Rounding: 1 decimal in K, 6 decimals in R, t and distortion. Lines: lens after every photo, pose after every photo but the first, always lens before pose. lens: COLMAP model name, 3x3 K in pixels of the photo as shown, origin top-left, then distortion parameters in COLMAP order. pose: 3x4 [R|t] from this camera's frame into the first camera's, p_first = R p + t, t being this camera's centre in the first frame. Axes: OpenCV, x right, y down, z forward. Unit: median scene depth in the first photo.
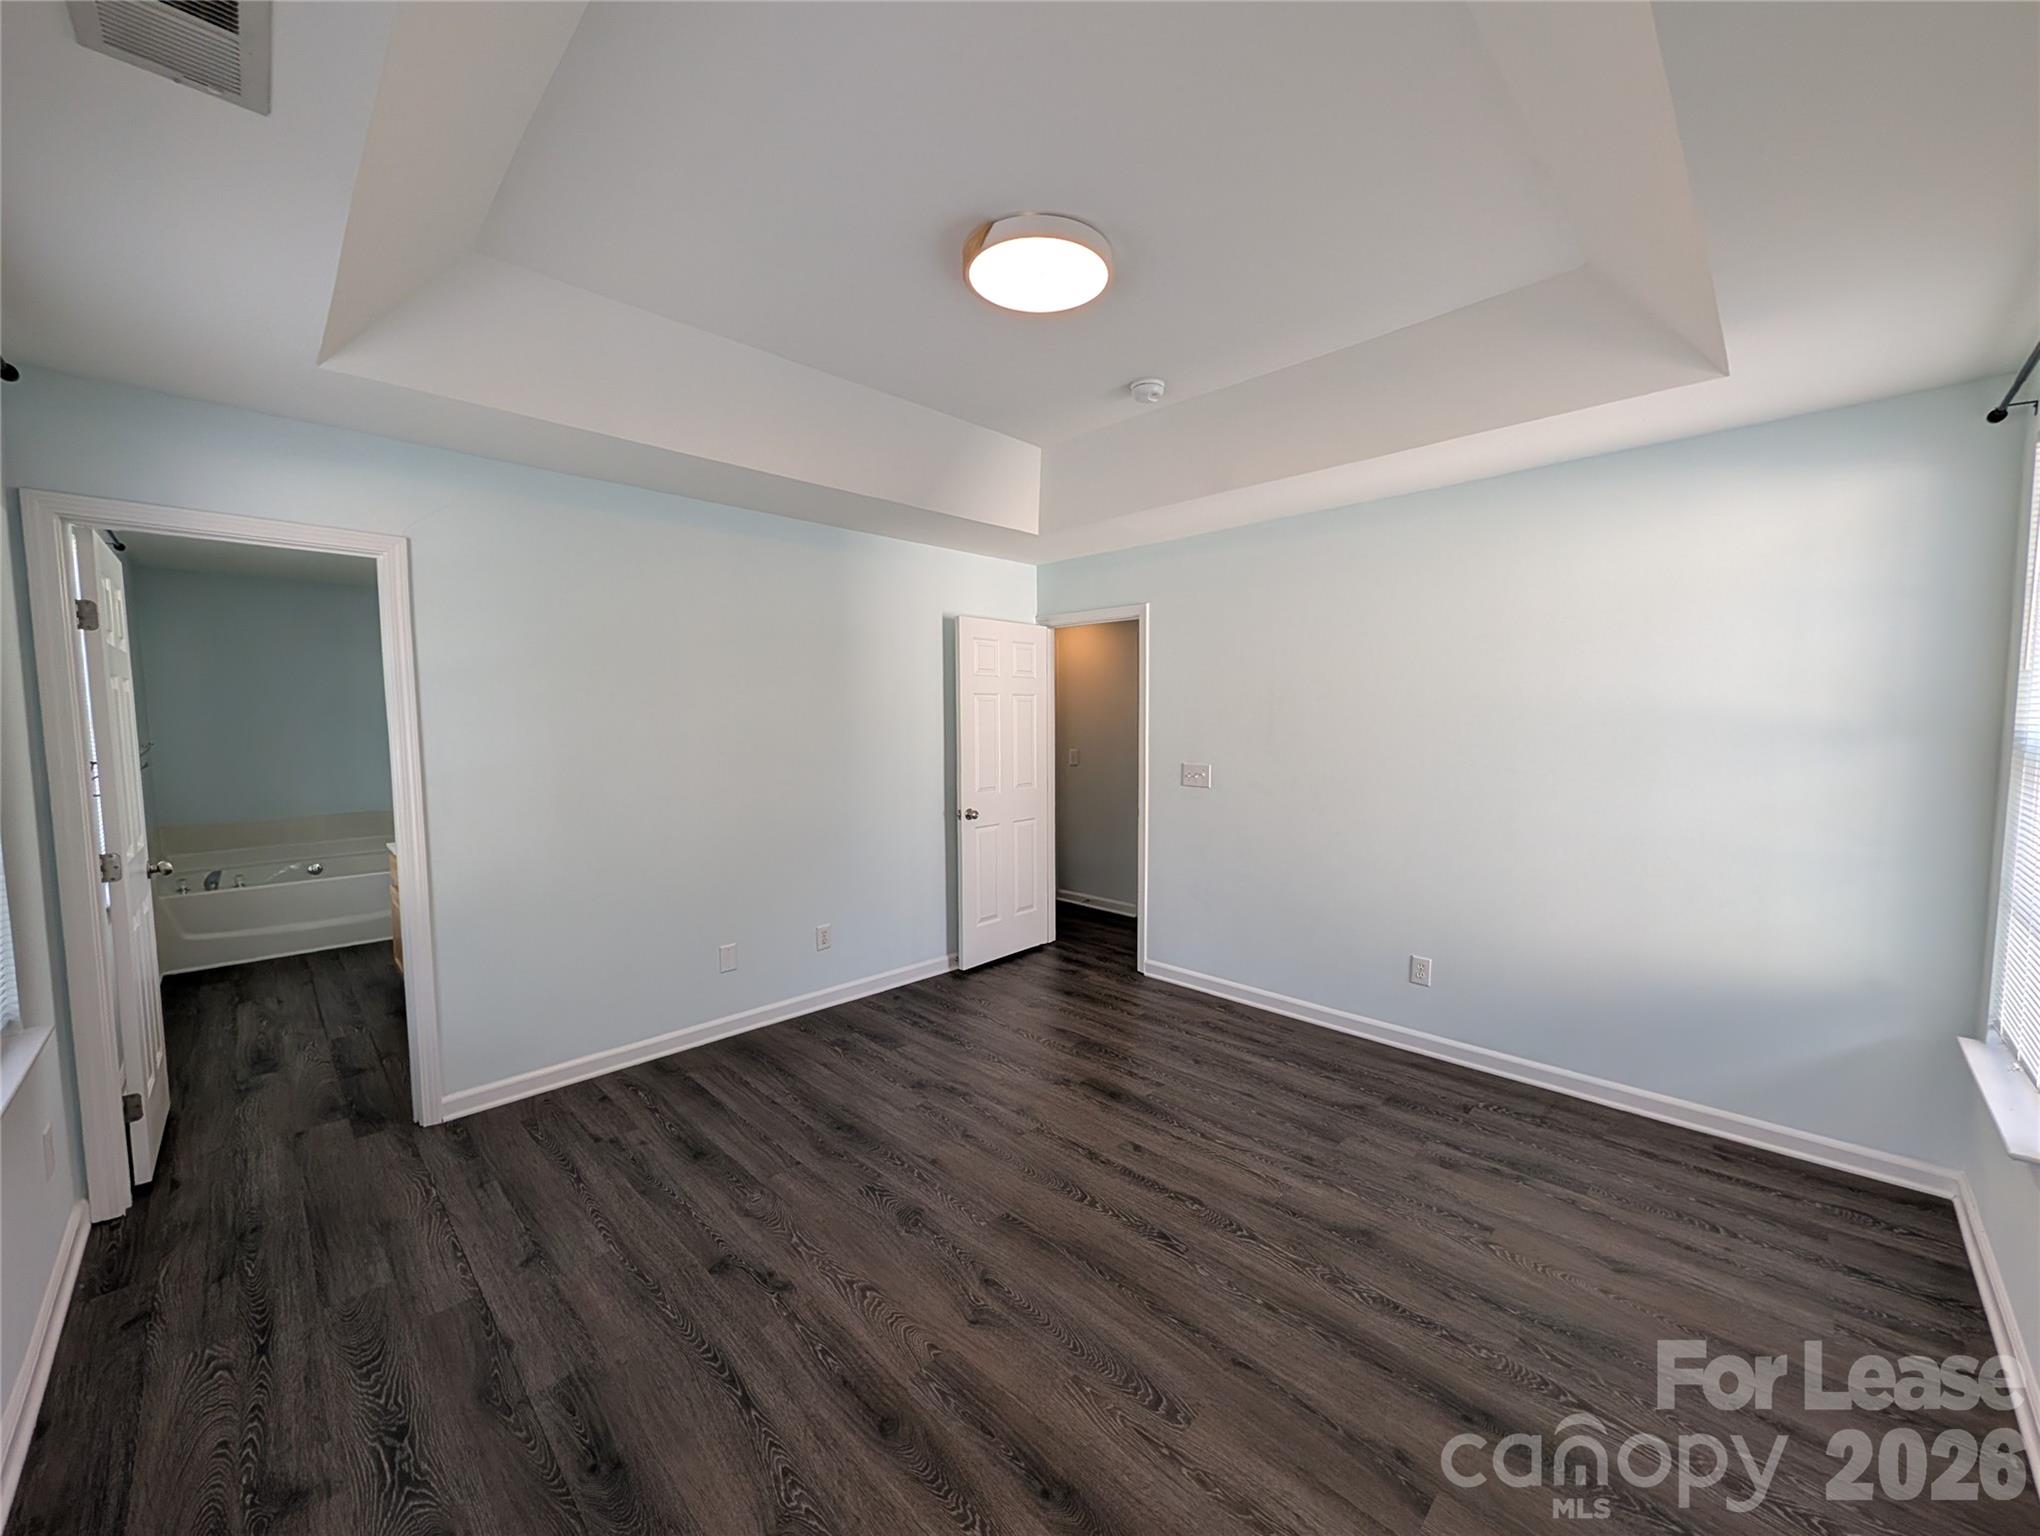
lens RADIAL K [[789.7, 0, 1021.2], [0, 789.7, 772.7], [0, 0, 1]] dist [-0.002585, -0.000255]
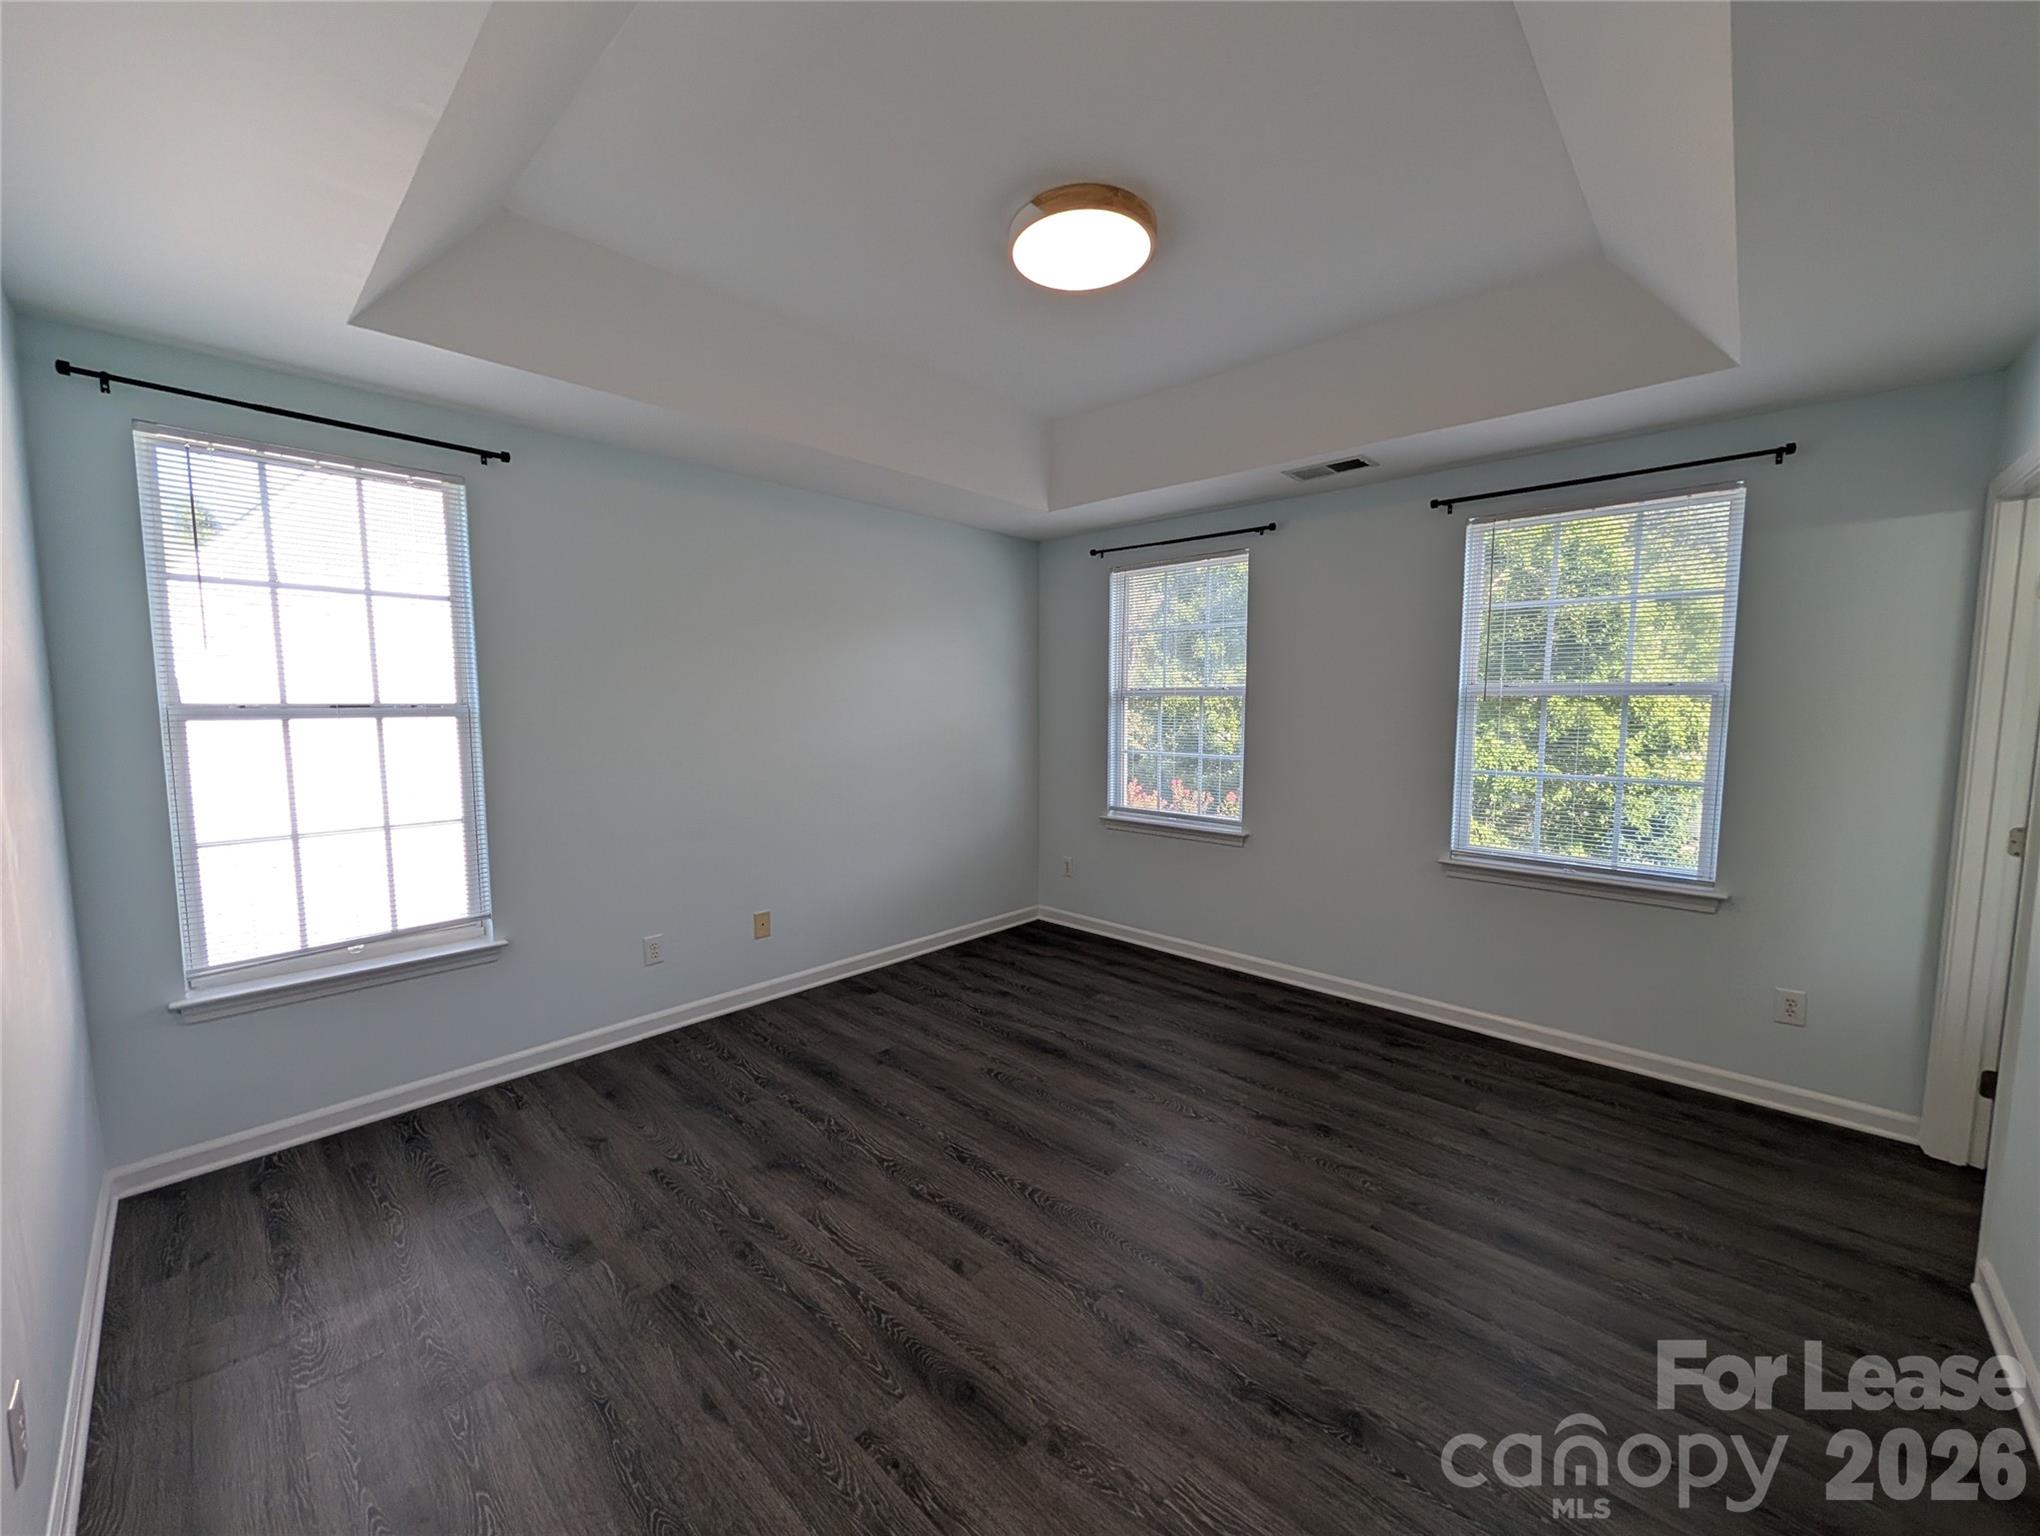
lens RADIAL K [[789.7, 0, 1019.6], [0, 789.7, 770.2], [0, 0, 1]] dist [-0.002585, -0.000255]
pose [[-0.999430, 0.002685, -0.033663, 0.135046], [-0.002735, 0.987123, 0.159943, -0.129393], [0.033659, 0.159943, -0.986552, 2.007623]]
